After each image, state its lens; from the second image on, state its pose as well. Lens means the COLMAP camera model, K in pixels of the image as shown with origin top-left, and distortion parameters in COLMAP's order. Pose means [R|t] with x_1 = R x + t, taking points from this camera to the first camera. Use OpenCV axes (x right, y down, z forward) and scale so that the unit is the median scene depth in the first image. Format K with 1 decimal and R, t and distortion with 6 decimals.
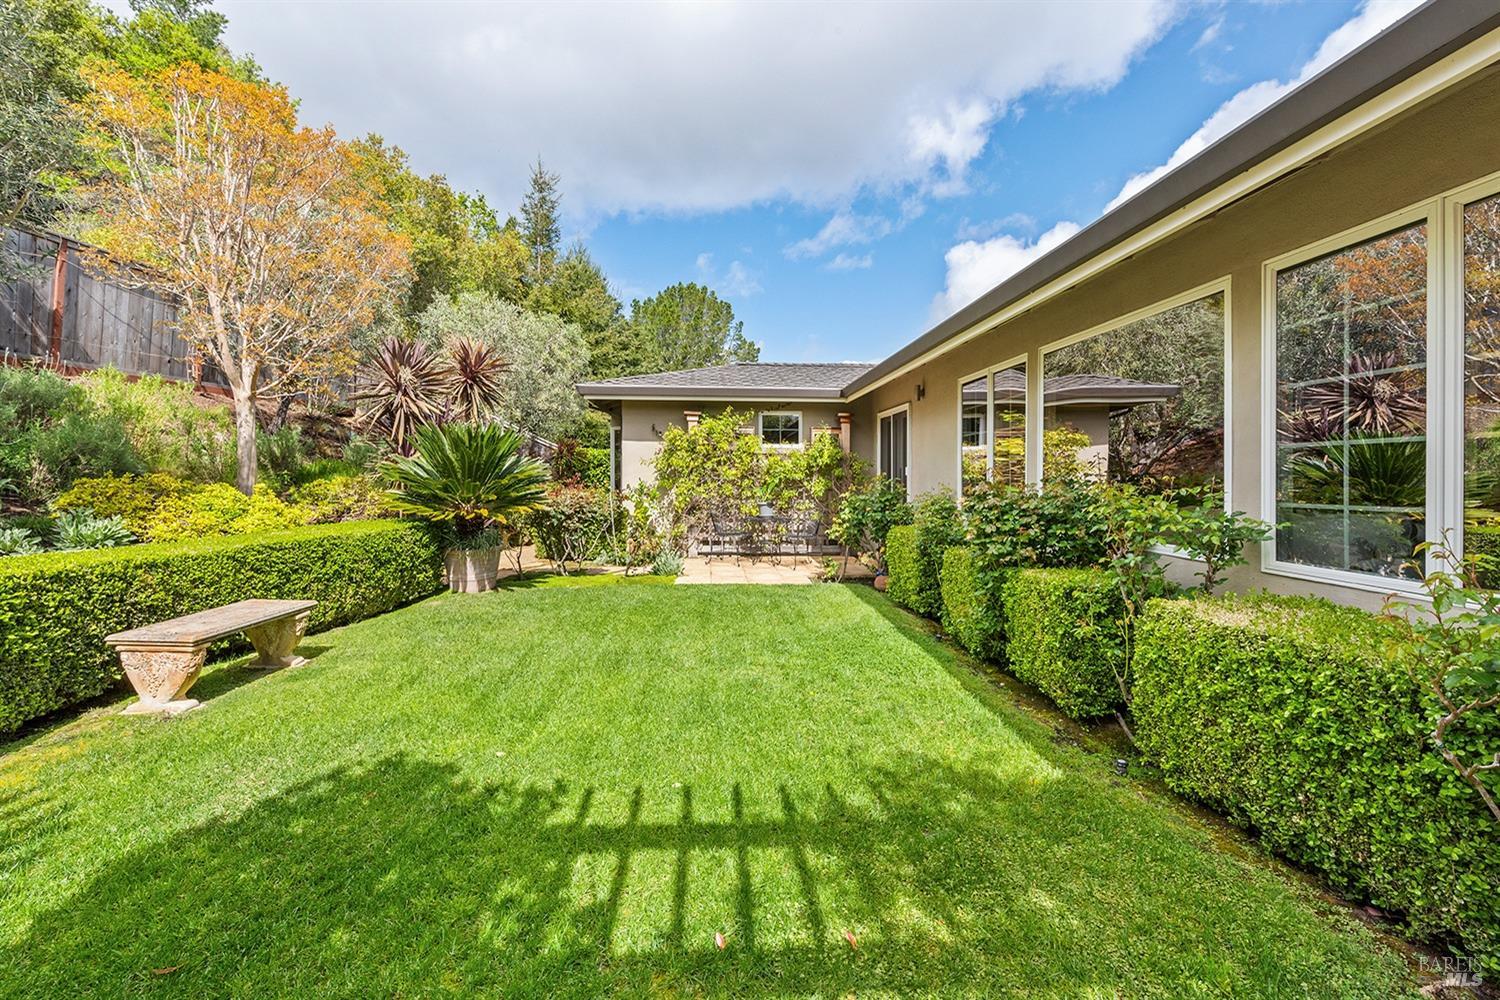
lens RADIAL K [[599.5, 0, 747.2], [0, 599.5, 492.1], [0, 0, 1]] dist [0.028942, 0.000080]
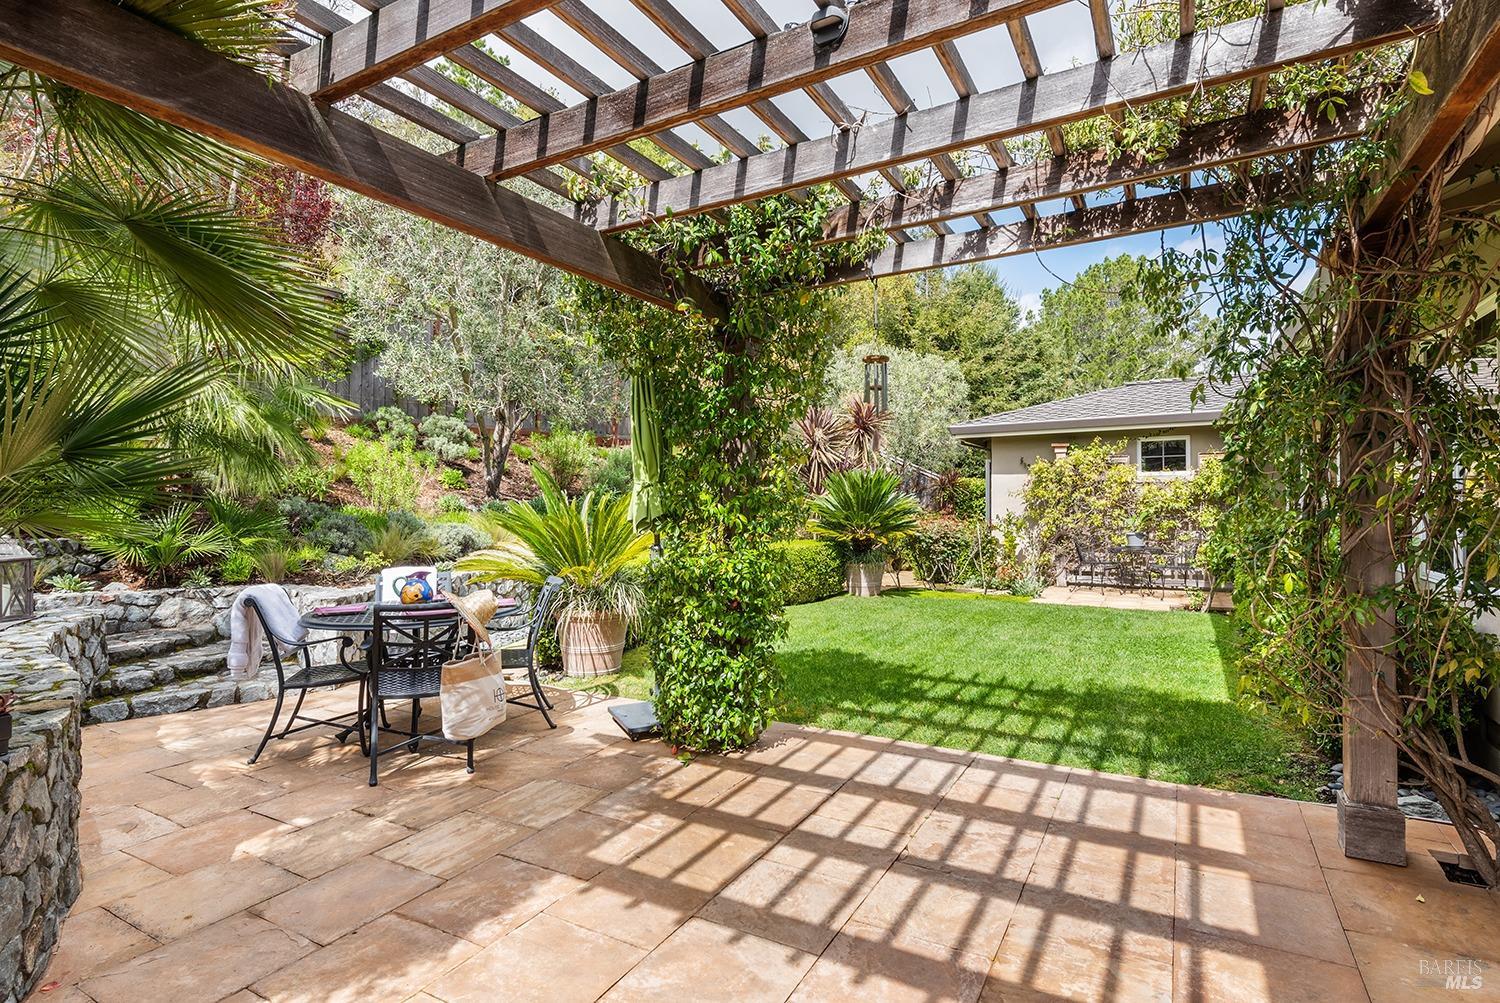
lens RADIAL K [[743.7, 0, 754.5], [0, 743.7, 507.4], [0, 0, 1]] dist [0.008183, -0.003341]
pose [[0.841932, -0.010104, -0.539490, 0.156766], [-0.003904, 0.999684, -0.024816, 0.008097], [0.539570, 0.022999, 0.841626, -0.354253]]
